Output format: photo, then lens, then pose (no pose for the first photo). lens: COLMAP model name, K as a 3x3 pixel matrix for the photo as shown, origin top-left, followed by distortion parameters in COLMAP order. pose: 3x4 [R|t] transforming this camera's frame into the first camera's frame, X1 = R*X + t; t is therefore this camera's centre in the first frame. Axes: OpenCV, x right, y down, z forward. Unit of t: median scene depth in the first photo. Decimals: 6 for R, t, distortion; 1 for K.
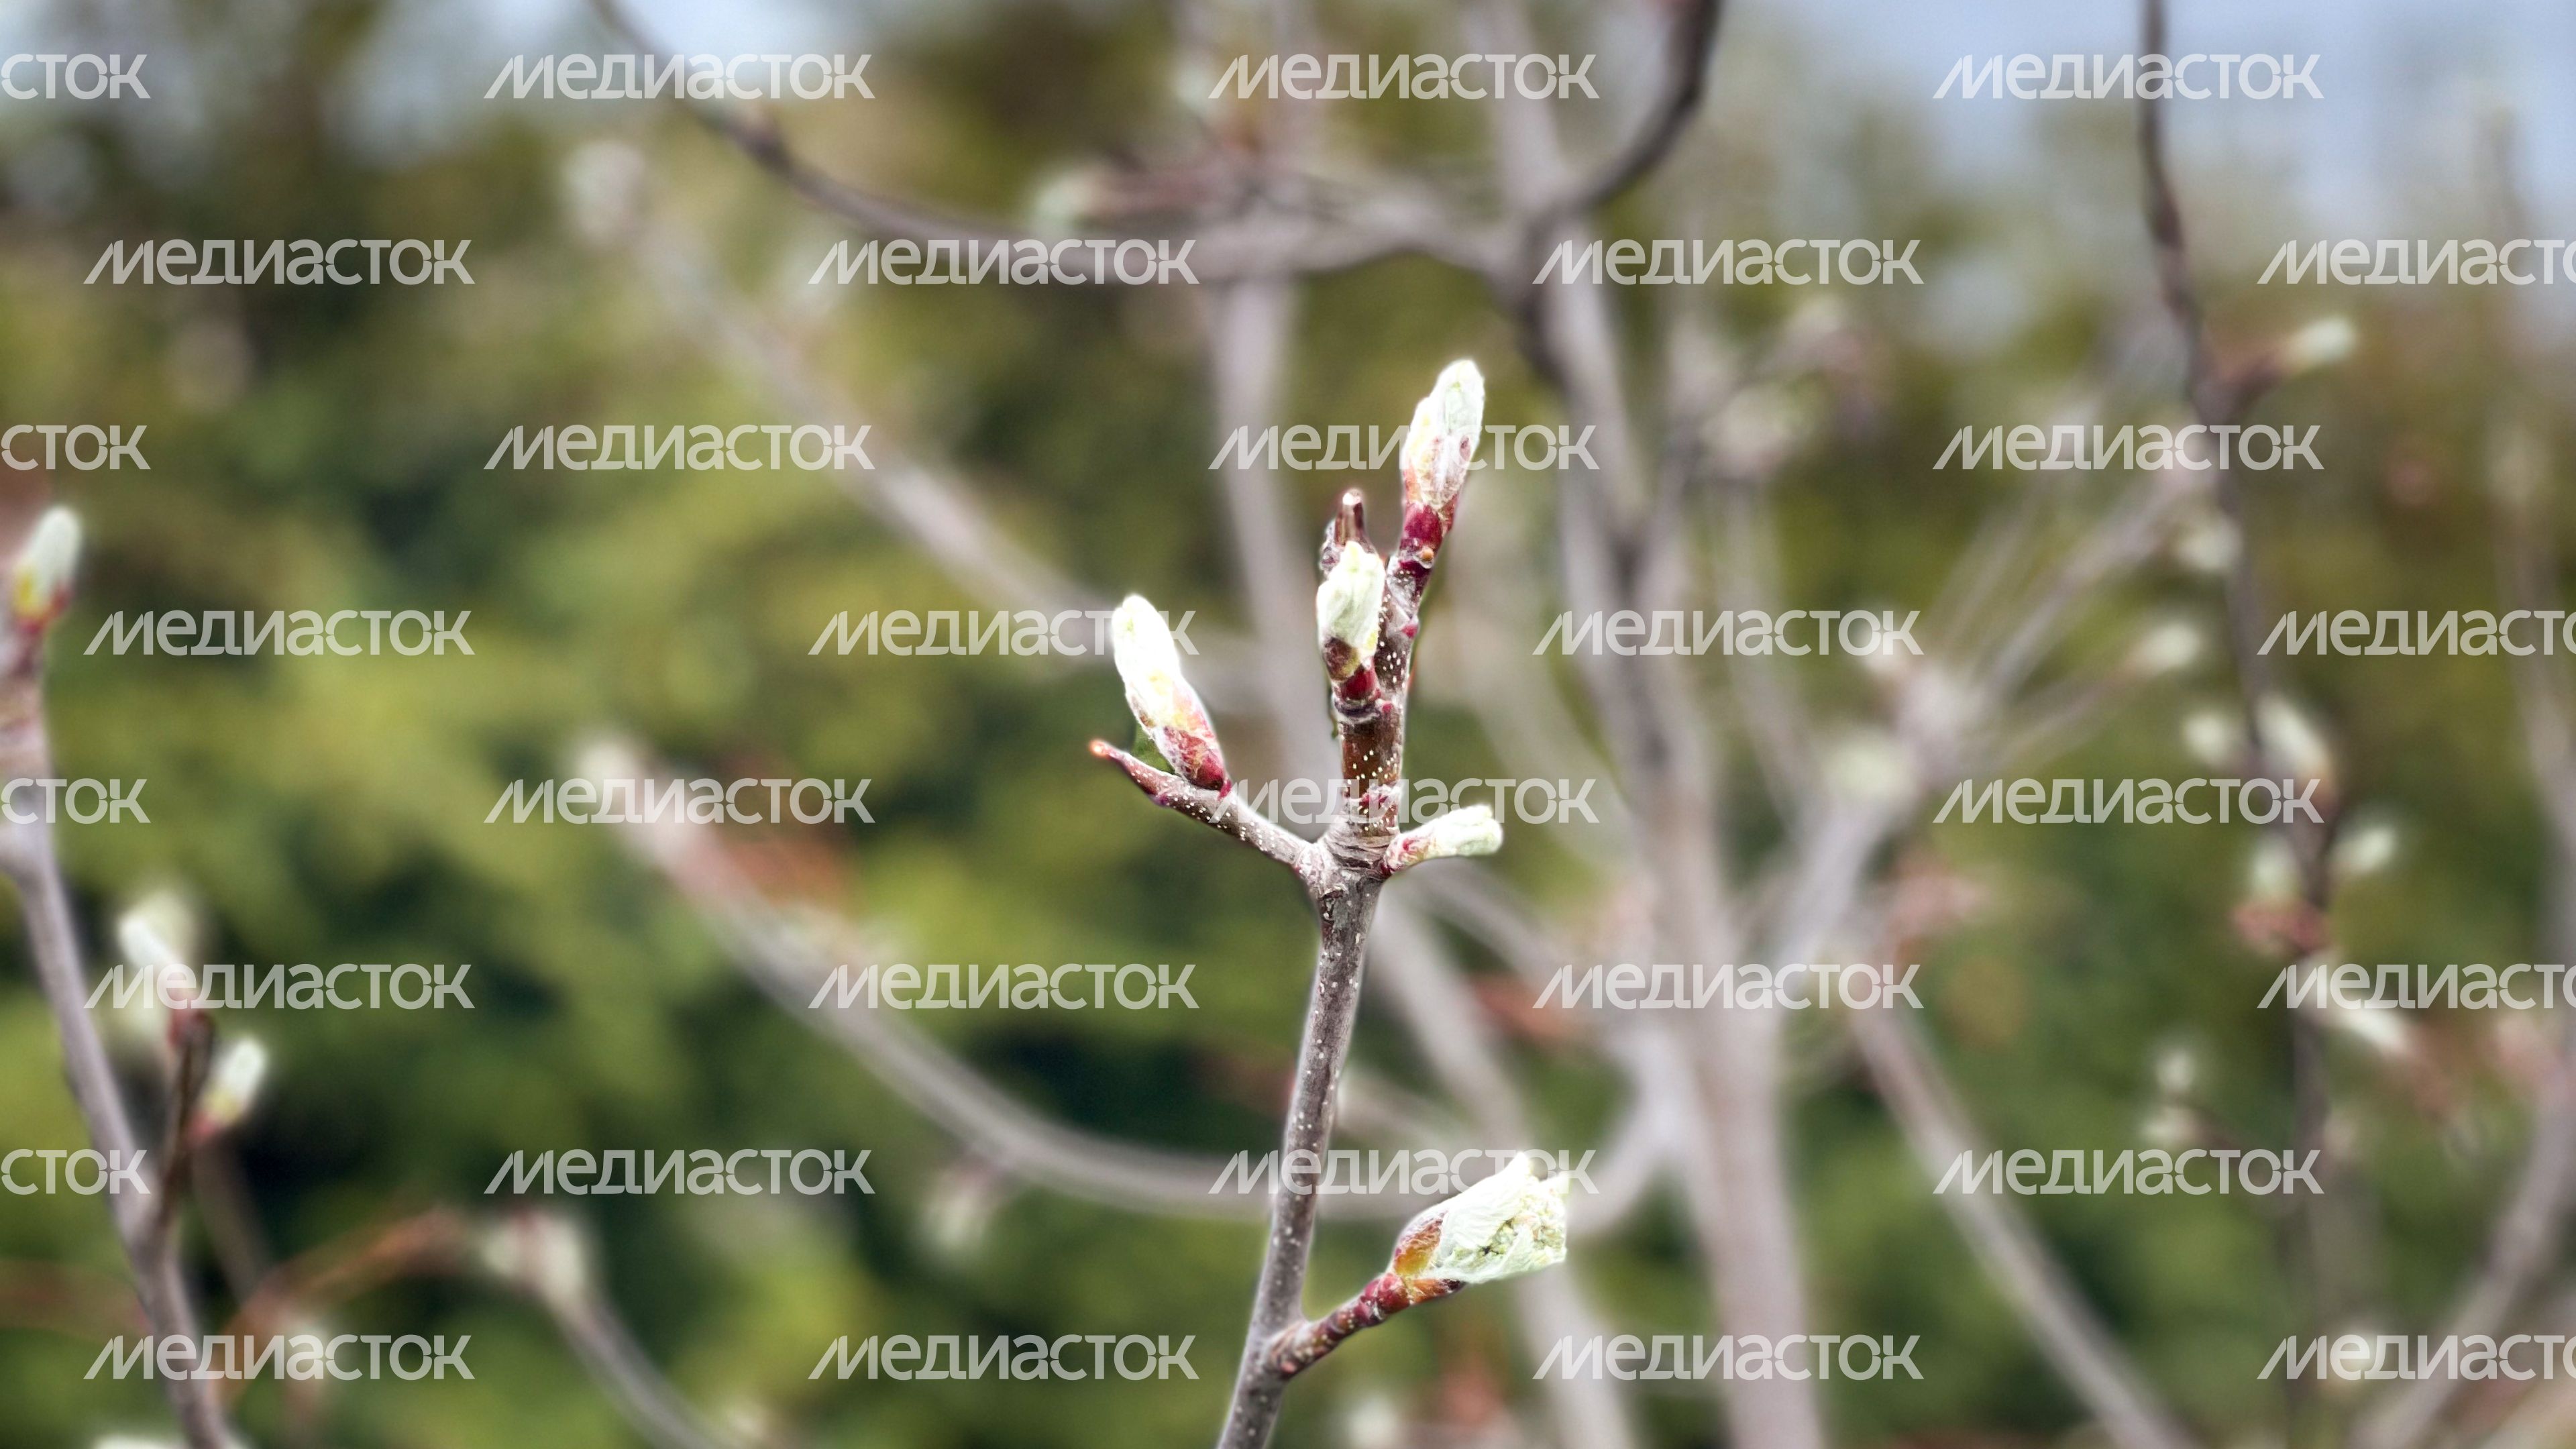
lens RADIAL K [[3981.1, 0, 1291.3], [0, 3981.1, 726.8], [0, 0, 1]] dist [0.022599, 0.000000]
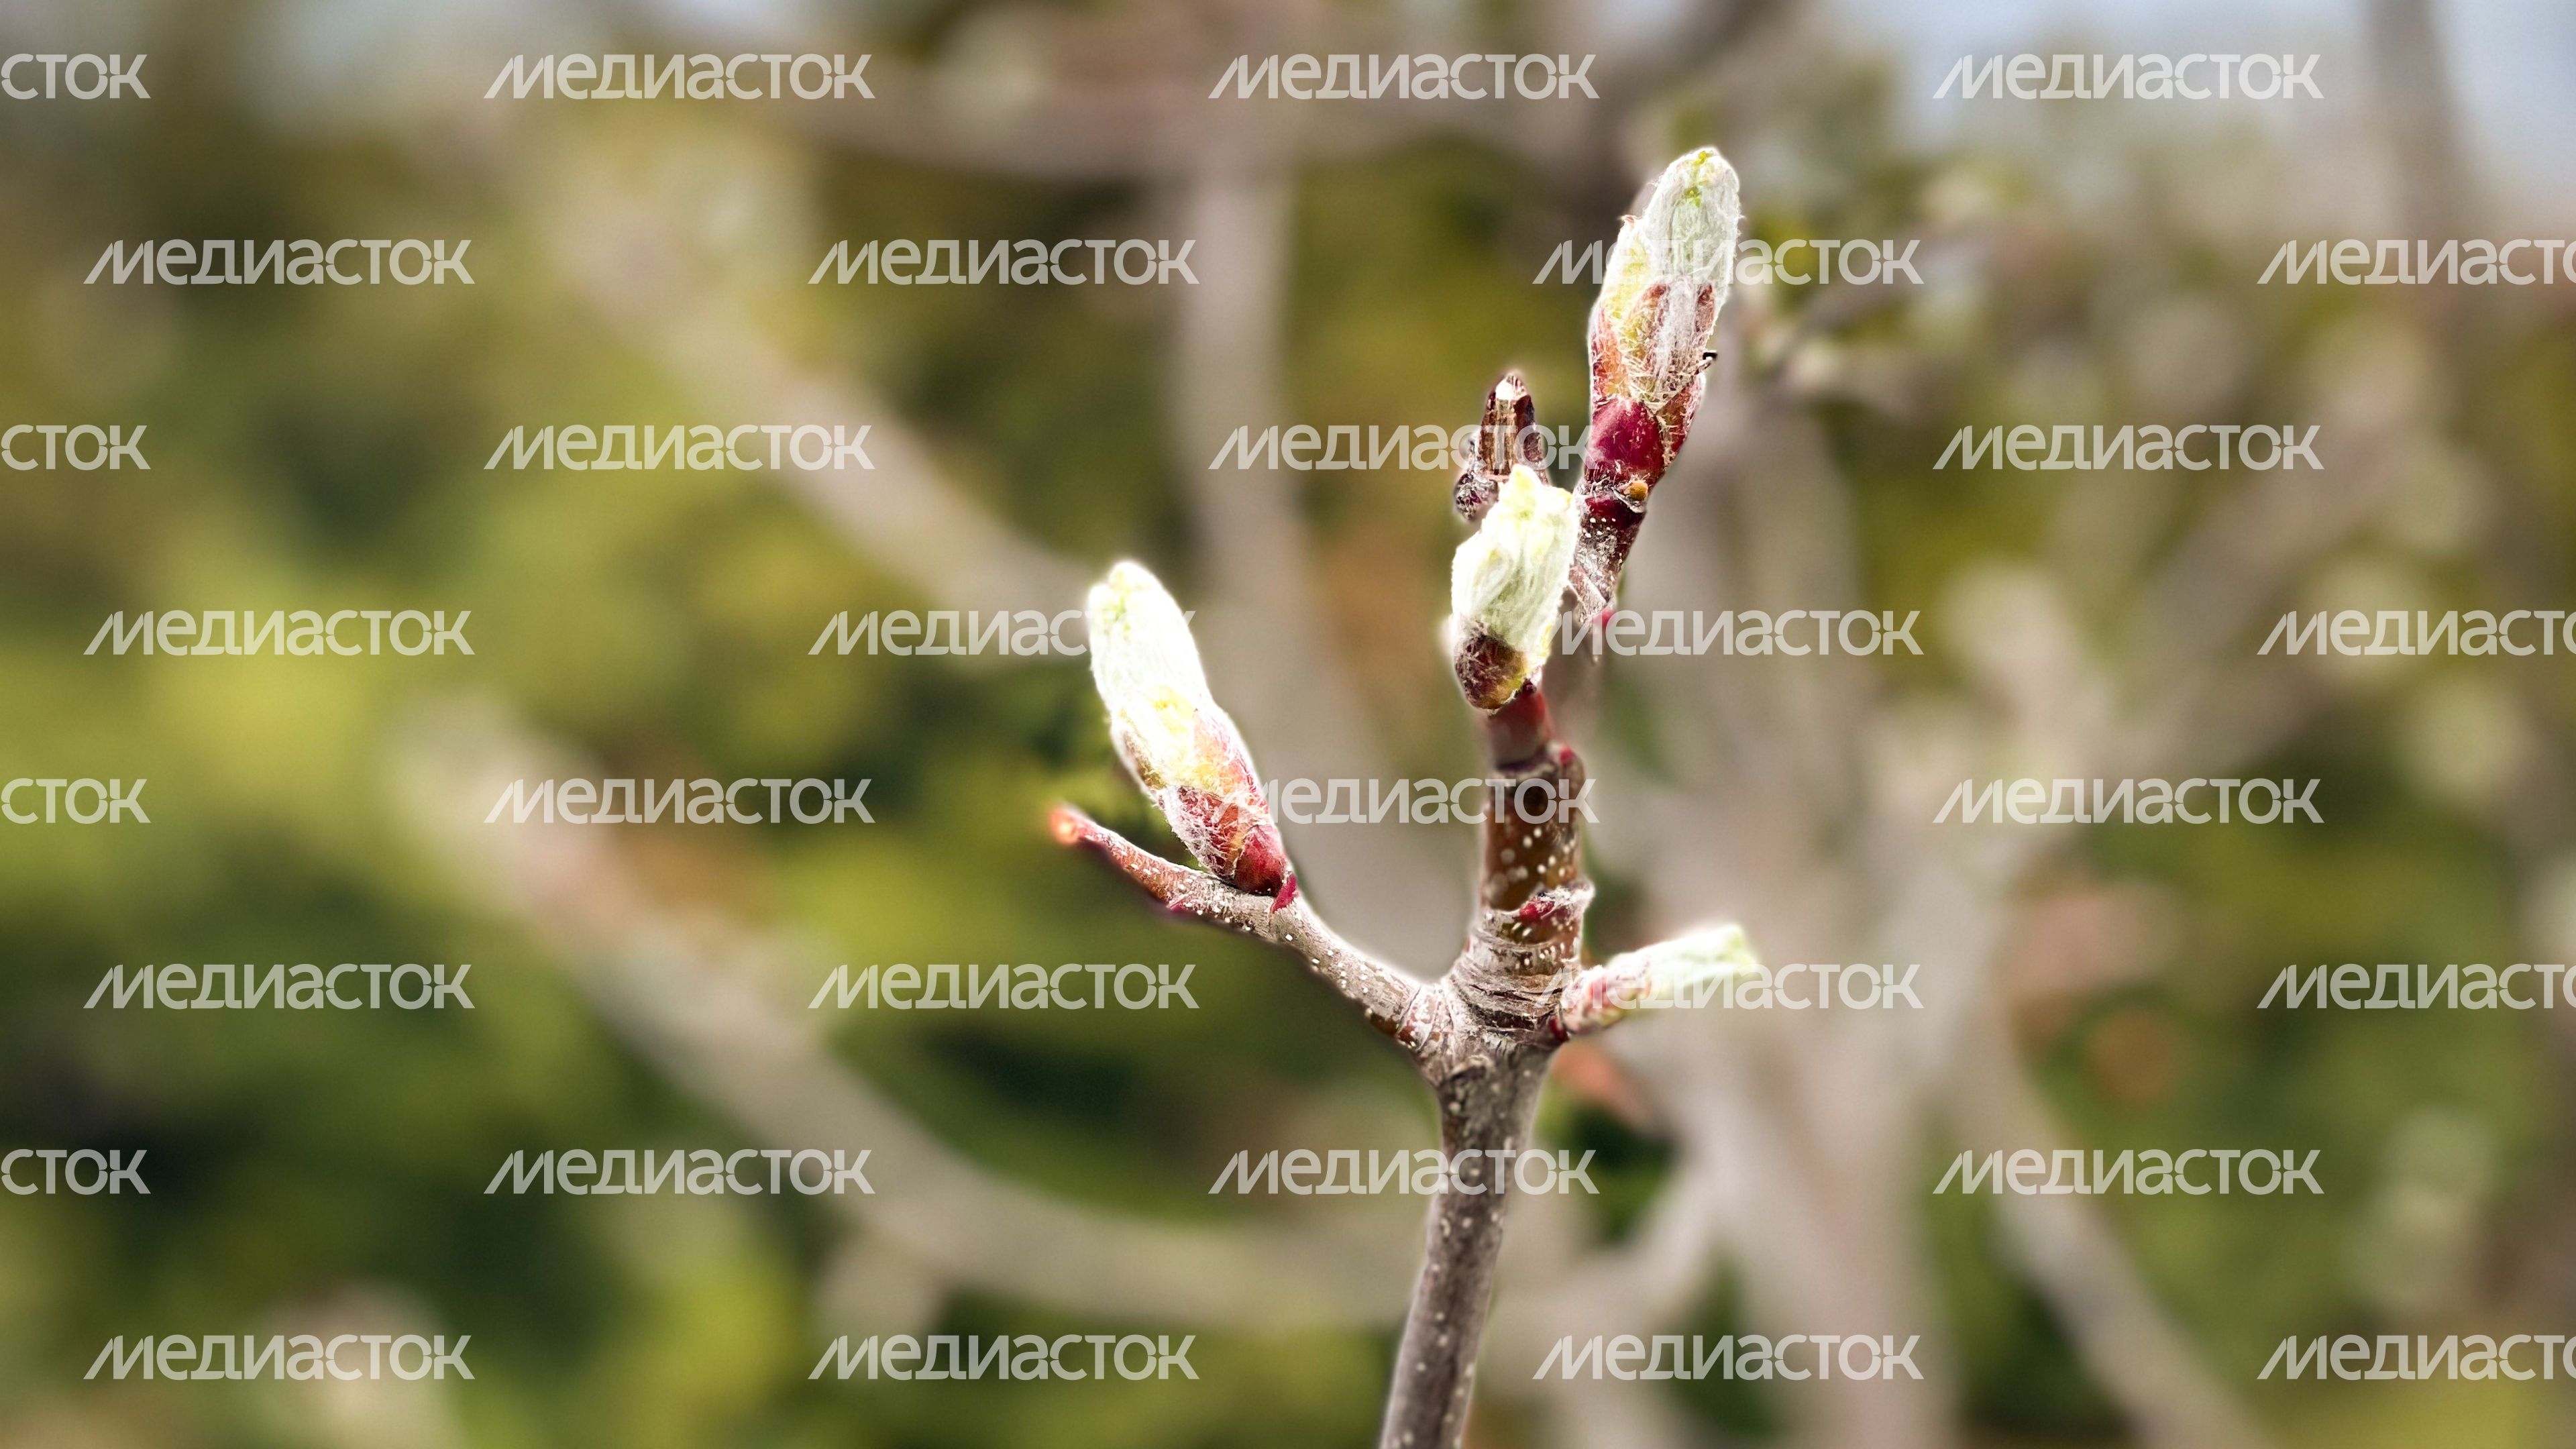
lens RADIAL K [[3981.1, 0, 1284.3], [0, 3981.1, 719.2], [0, 0, 1]] dist [0.022599, 0.000000]
pose [[0.999945, 0.000078, 0.010501, -0.022665], [-0.000141, 0.999982, 0.006051, -0.013271], [-0.010501, -0.006052, 0.999927, 0.418943]]
